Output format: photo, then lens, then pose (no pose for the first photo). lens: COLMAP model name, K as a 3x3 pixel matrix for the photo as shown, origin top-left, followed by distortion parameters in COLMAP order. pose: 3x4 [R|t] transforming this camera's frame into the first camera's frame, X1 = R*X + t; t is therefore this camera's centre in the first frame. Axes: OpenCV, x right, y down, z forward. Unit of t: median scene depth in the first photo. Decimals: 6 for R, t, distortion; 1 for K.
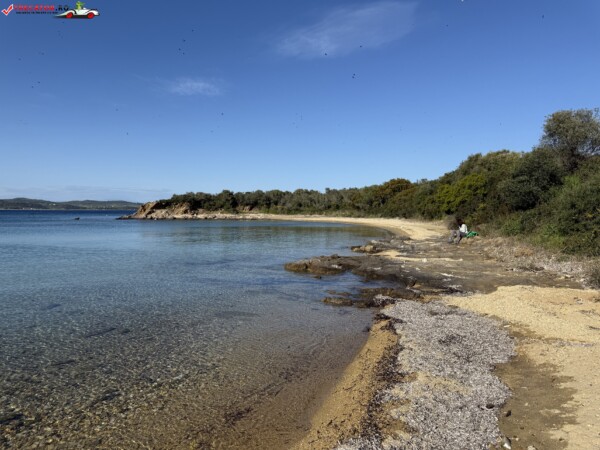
lens RADIAL K [[420.8, 0, 300.0], [0, 420.8, 225.0], [0, 0, 1]] dist [0.131720, -0.147435]
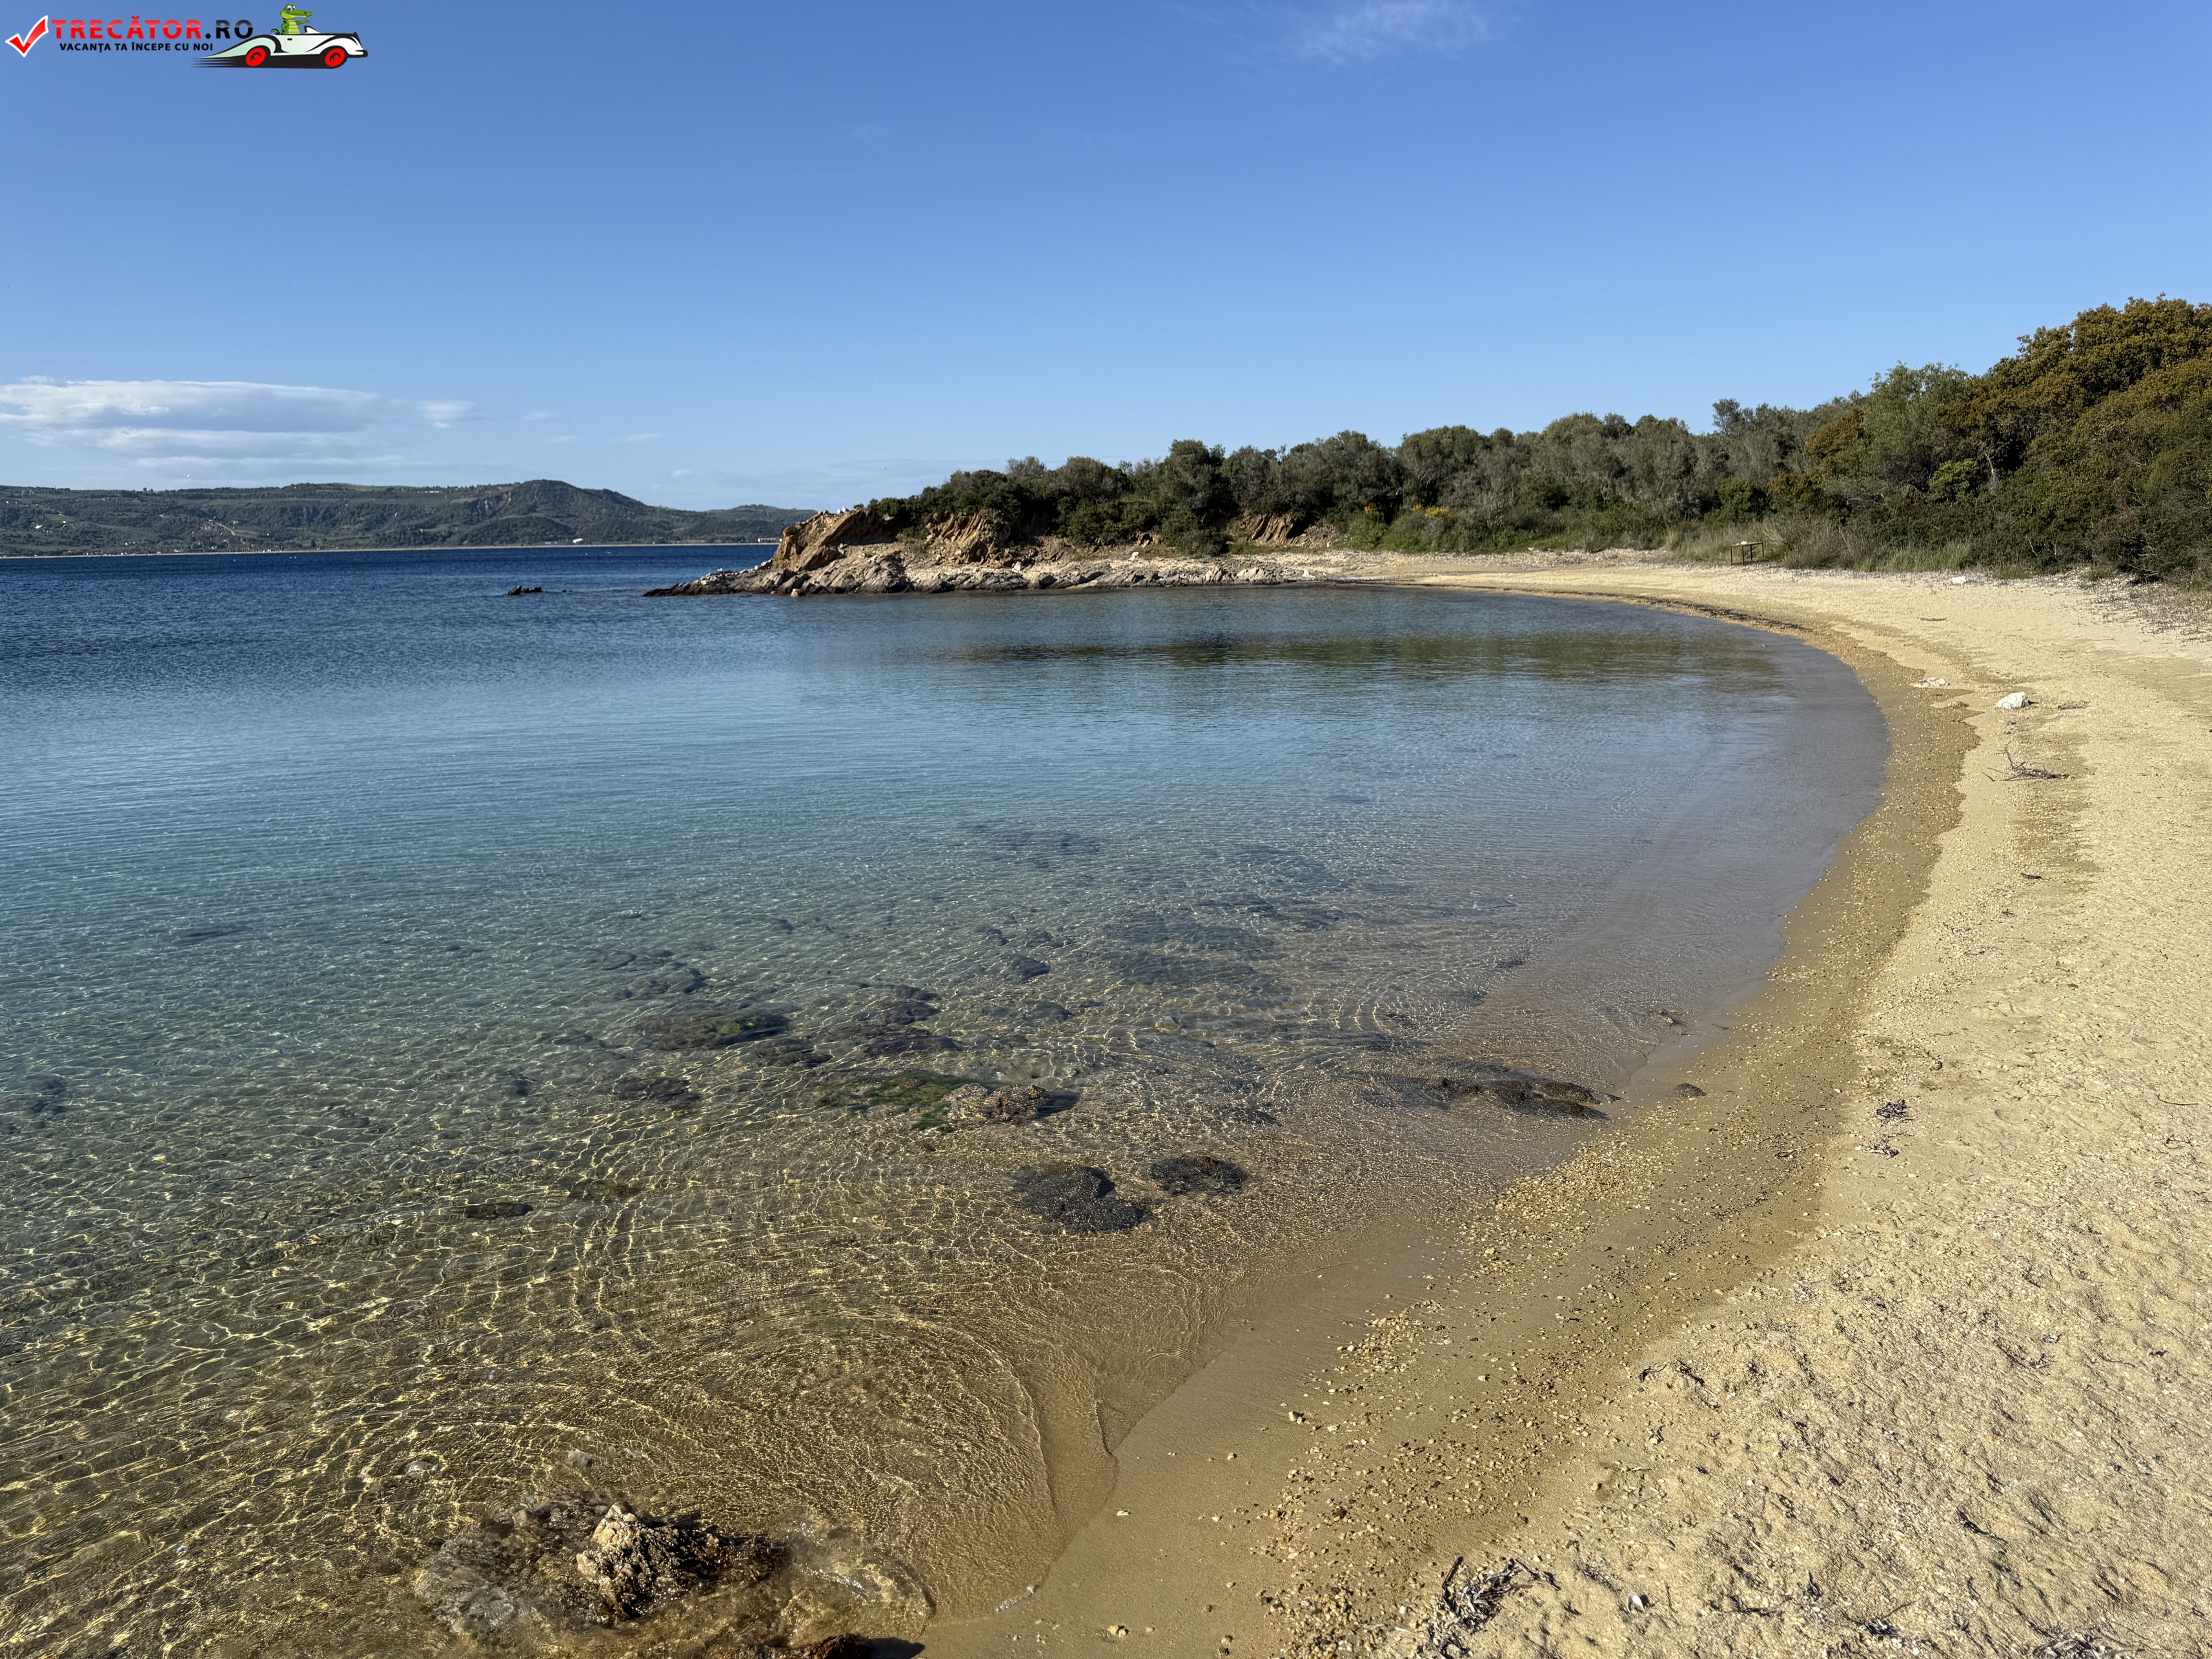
lens RADIAL K [[1573.3, 0, 1106.0], [0, 1573.3, 829.5], [0, 0, 1]] dist [0.066279, -0.073298]
pose [[0.935458, 0.039372, -0.351237, 0.077411], [0.014959, 0.988475, 0.150645, -0.011259], [0.353120, -0.146176, 0.924088, 0.254909]]
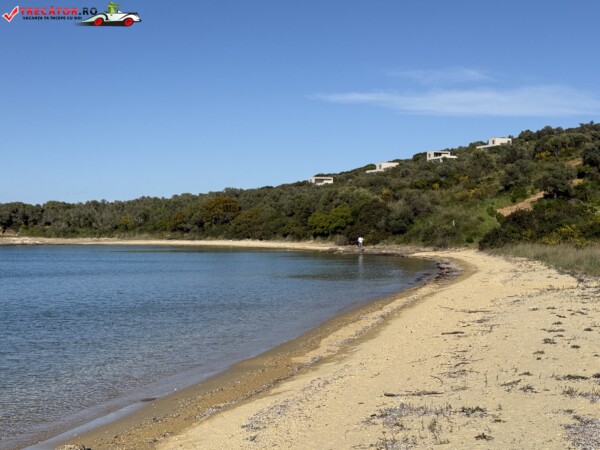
lens RADIAL K [[840.6, 0, 300.0], [0, 840.6, 225.0], [0, 0, 1]] dist [0.106720, -0.006889]
pose [[0.862250, -0.003062, 0.506473, -0.449125], [0.022149, 0.999253, -0.031666, 0.009952], [-0.505998, 0.038522, 0.861674, -0.531161]]
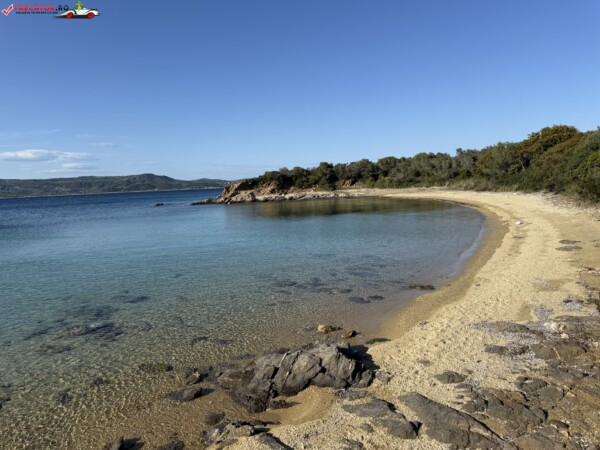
lens RADIAL K [[424.4, 0, 300.0], [0, 424.4, 225.0], [0, 0, 1]] dist [0.106781, -0.152002]
pose [[0.936547, -0.017623, -0.350097, 0.080527], [0.042631, 0.997048, 0.063853, -0.015361], [0.347939, -0.074726, 0.934534, 0.204393]]
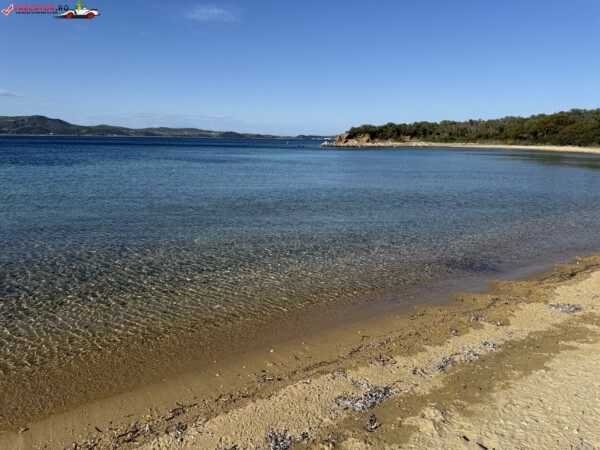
lens RADIAL K [[424.4, 0, 300.0], [0, 424.4, 225.0], [0, 0, 1]] dist [0.106781, -0.152002]
pose [[0.989028, 0.032828, -0.144036, -0.271457], [-0.008631, 0.986172, 0.165497, 0.008096], [0.147477, -0.162438, 0.975635, -0.344787]]
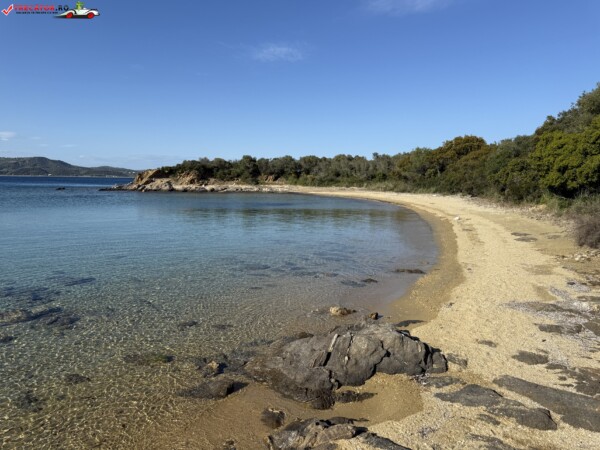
lens RADIAL K [[424.4, 0, 300.0], [0, 424.4, 225.0], [0, 0, 1]] dist [0.106781, -0.152002]
pose [[0.988298, 0.023445, -0.150725, 0.059783], [-0.012693, 0.997331, 0.071901, -0.009517], [0.152009, -0.069146, 0.985957, 0.210623]]
